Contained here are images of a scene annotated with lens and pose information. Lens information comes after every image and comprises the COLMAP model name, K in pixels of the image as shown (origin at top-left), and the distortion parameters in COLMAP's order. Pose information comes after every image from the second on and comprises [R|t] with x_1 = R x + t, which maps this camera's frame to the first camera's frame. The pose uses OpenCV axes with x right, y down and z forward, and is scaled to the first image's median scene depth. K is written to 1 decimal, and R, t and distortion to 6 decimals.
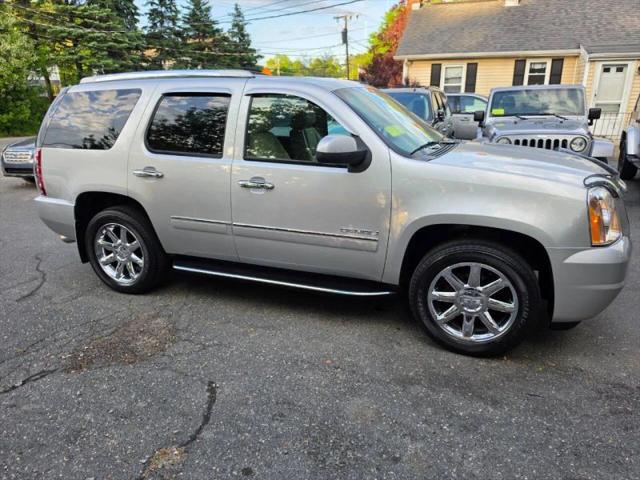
lens RADIAL K [[445.7, 0, 318.1], [0, 445.7, 236.2], [0, 0, 1]] dist [0.005807, -0.011514]
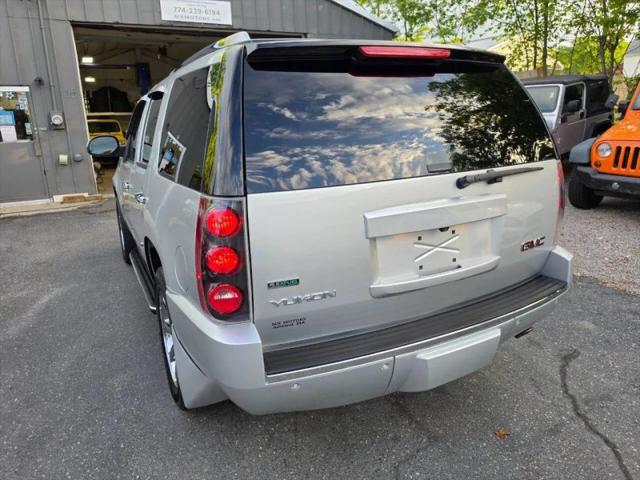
lens RADIAL K [[447.5, 0, 320.3], [0, 447.5, 233.0], [0, 0, 1]] dist [0.012551, -0.019320]
pose [[-0.751310, -0.120413, 0.648871, -0.720440], [0.238767, 0.867012, 0.437356, -0.396544], [-0.615242, 0.483519, -0.622644, 1.440398]]
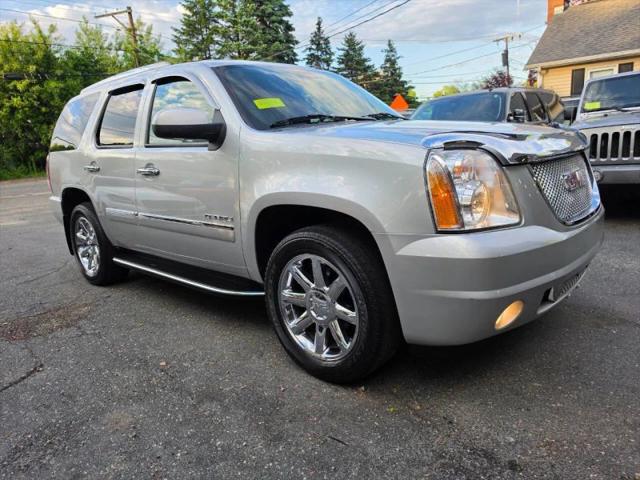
lens RADIAL K [[441.2, 0, 317.6], [0, 441.2, 235.8], [0, 0, 1]] dist [0.033119, -0.043906]
pose [[0.933006, 0.025631, -0.358946, 0.399601], [-0.051614, 0.996678, -0.062993, 0.046996], [0.356139, 0.077299, 0.931230, 0.179866]]
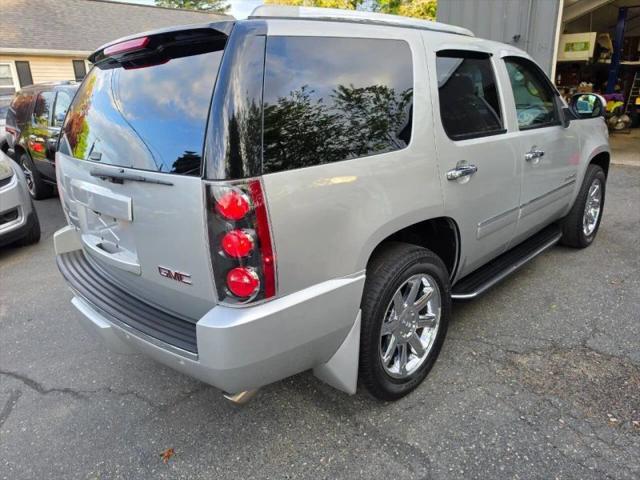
lens RADIAL K [[445.7, 0, 318.1], [0, 445.7, 236.2], [0, 0, 1]] dist [0.005807, -0.011514]
pose [[0.402527, -0.282524, 0.870719, -0.851155], [0.304521, 0.938336, 0.163686, -0.178448], [-0.863272, 0.199264, 0.463740, 0.721016]]
